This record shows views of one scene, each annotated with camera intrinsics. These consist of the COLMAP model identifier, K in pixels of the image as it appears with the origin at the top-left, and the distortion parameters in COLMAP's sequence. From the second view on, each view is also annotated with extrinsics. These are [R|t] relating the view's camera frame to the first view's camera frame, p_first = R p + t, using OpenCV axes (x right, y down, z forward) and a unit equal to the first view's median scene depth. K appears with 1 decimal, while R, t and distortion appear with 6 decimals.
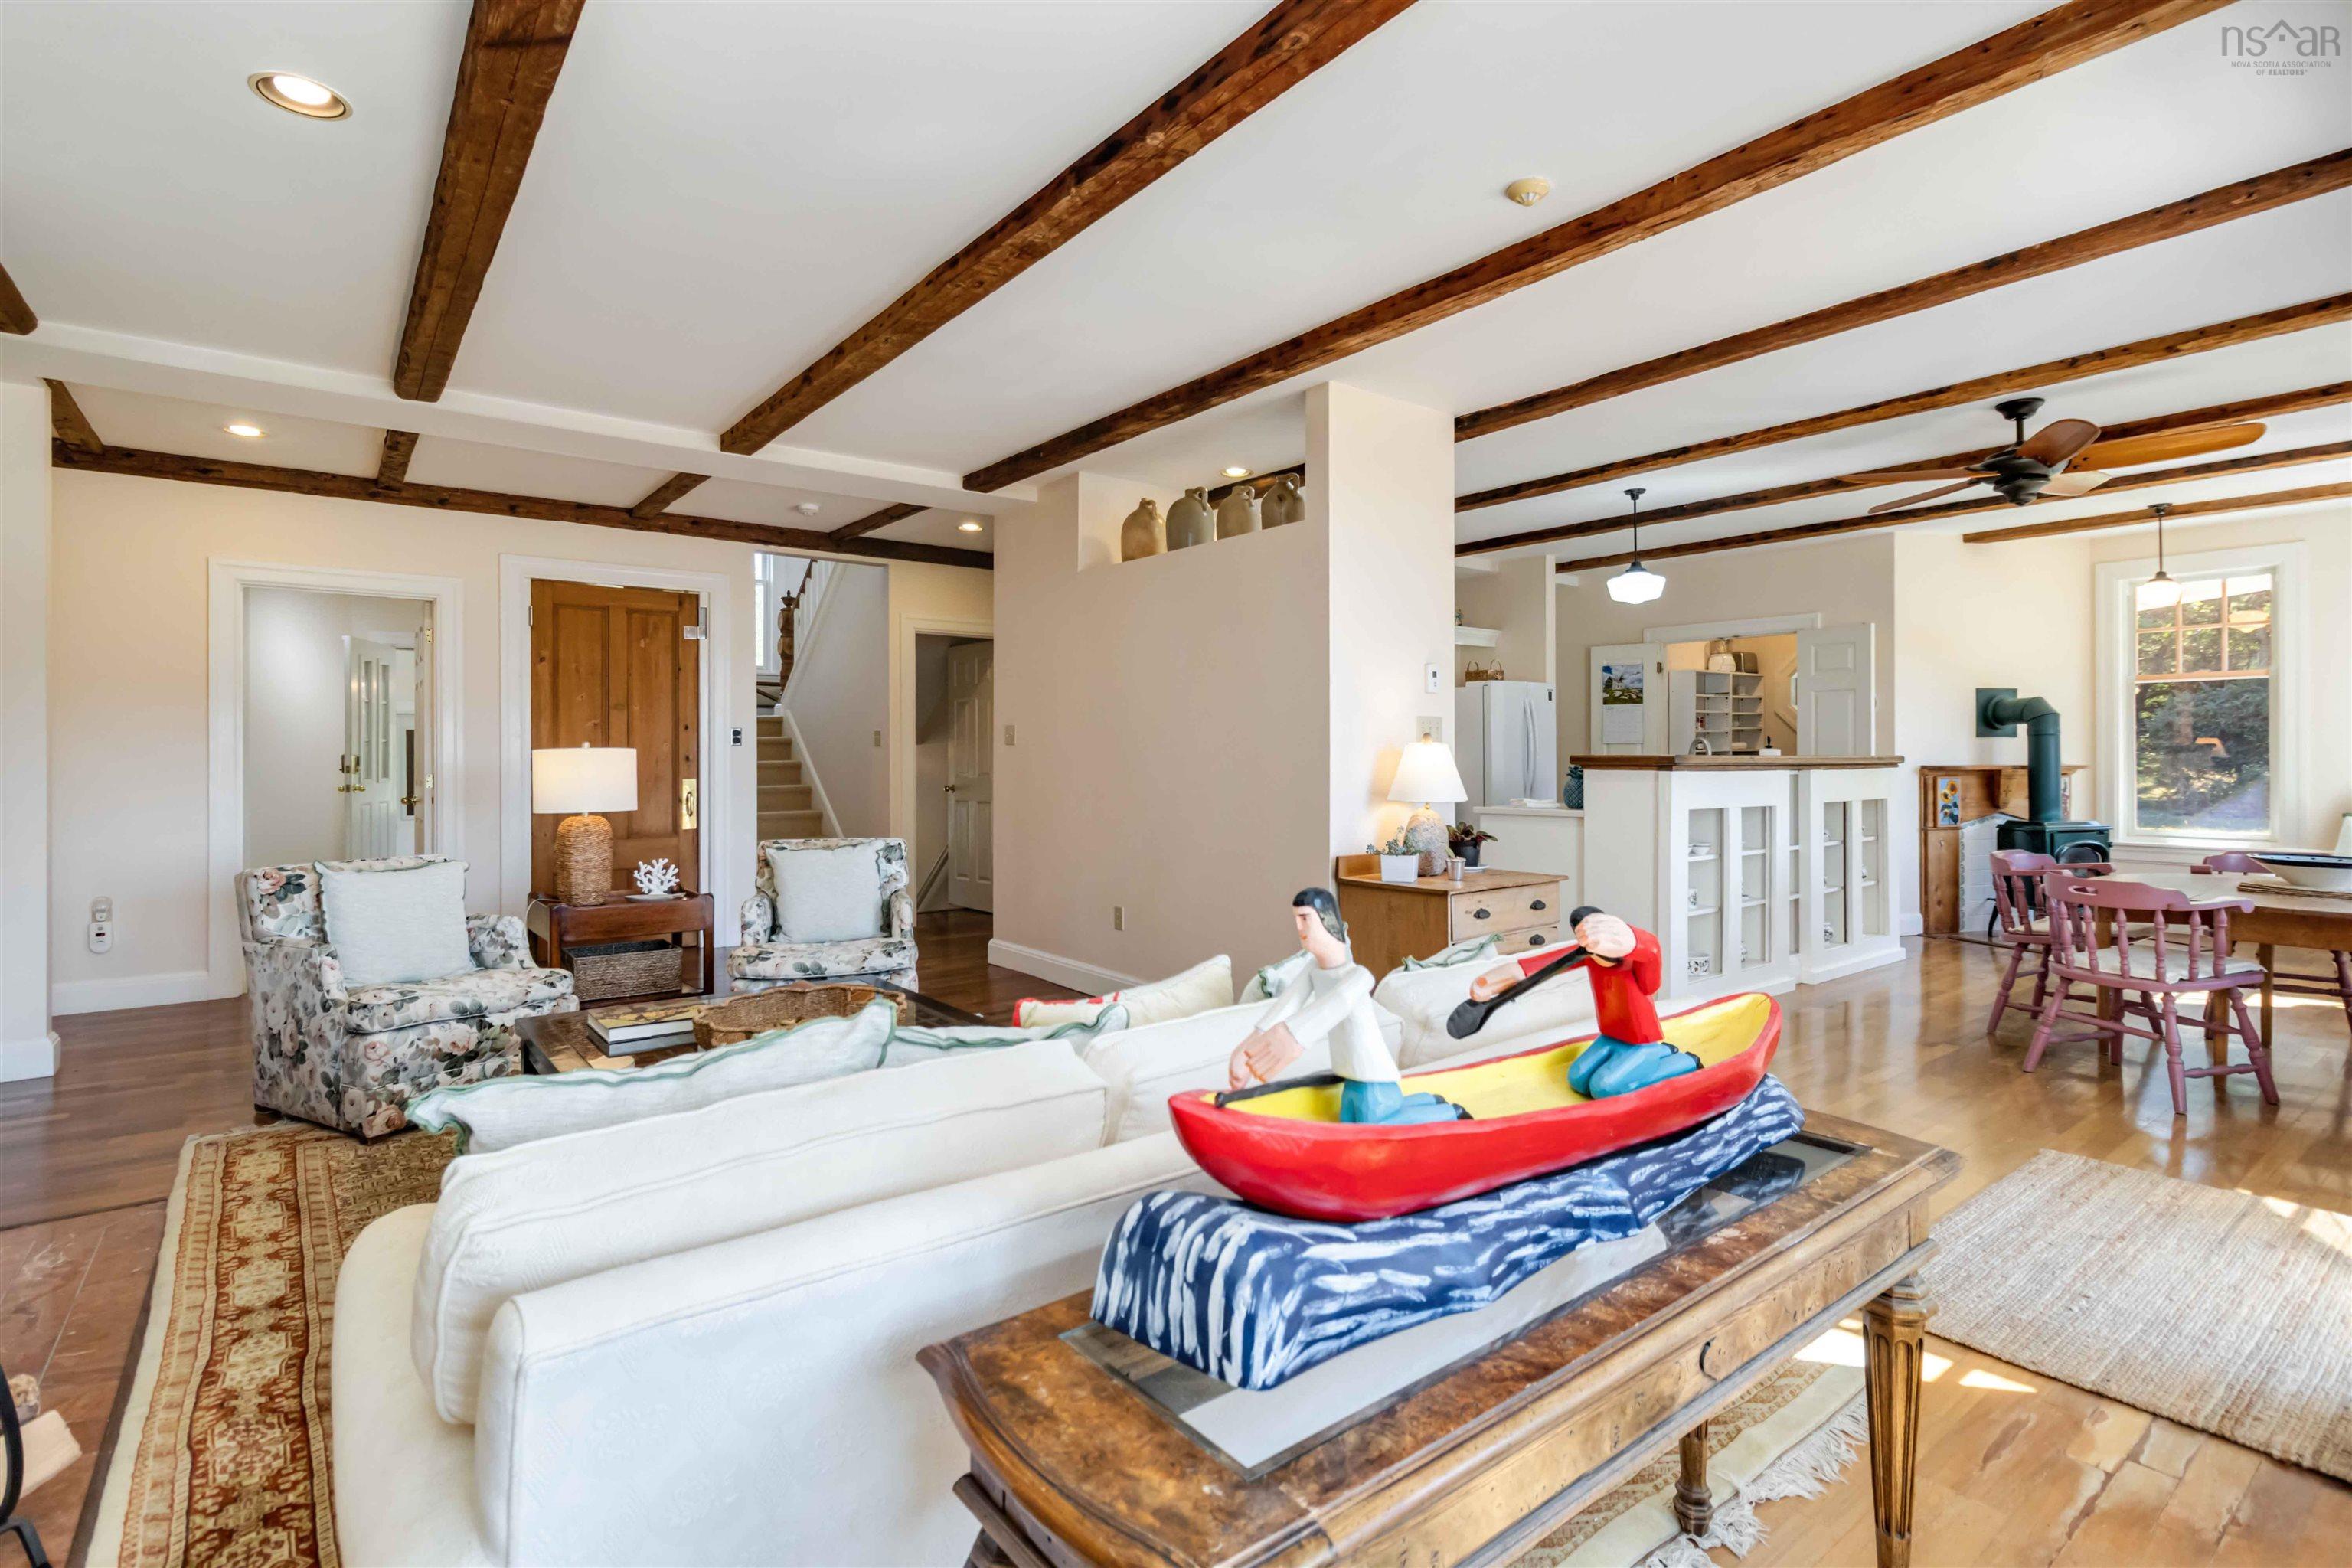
lens RADIAL K [[1098.1, 0, 1160.9], [0, 1098.1, 757.0], [0, 0, 1]] dist [-0.000946, -0.000061]
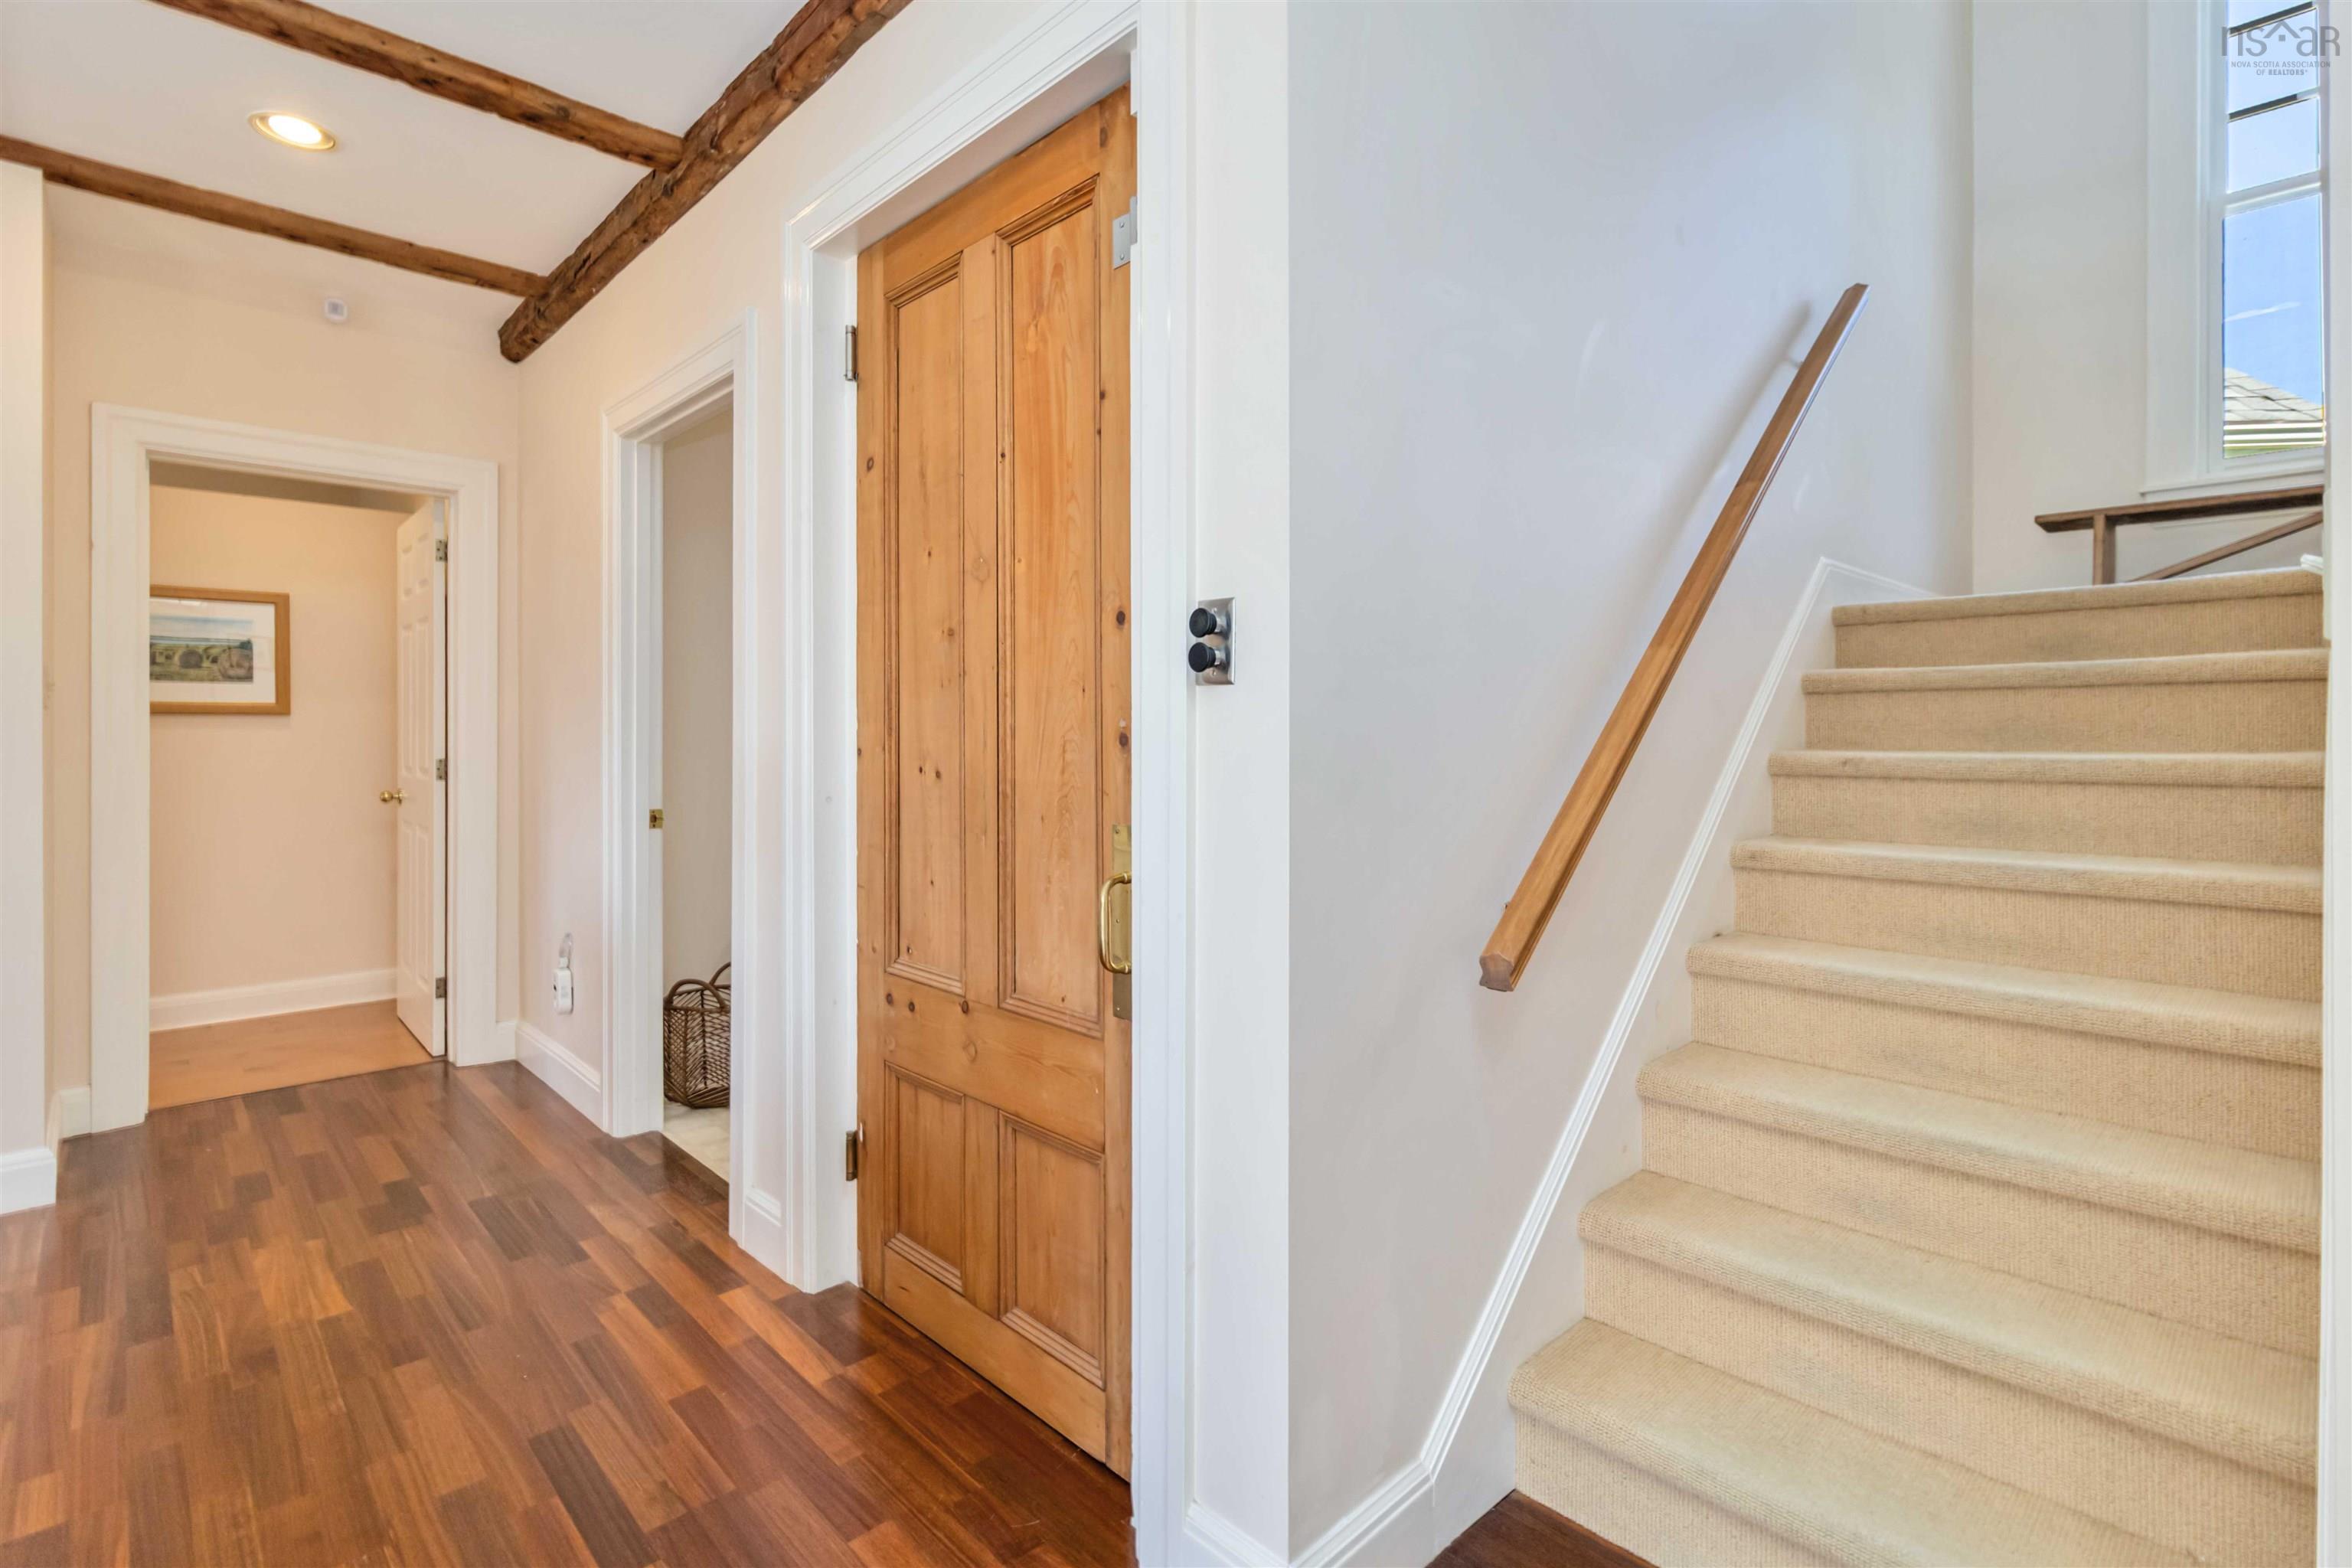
lens RADIAL K [[1098.1, 0, 1160.9], [0, 1098.1, 757.0], [0, 0, 1]] dist [-0.000946, -0.000061]
pose [[0.096237, 0.017194, -0.995210, -0.179555], [-0.009223, 0.999823, 0.016381, 0.000876], [0.995316, 0.007602, 0.096379, 1.004957]]
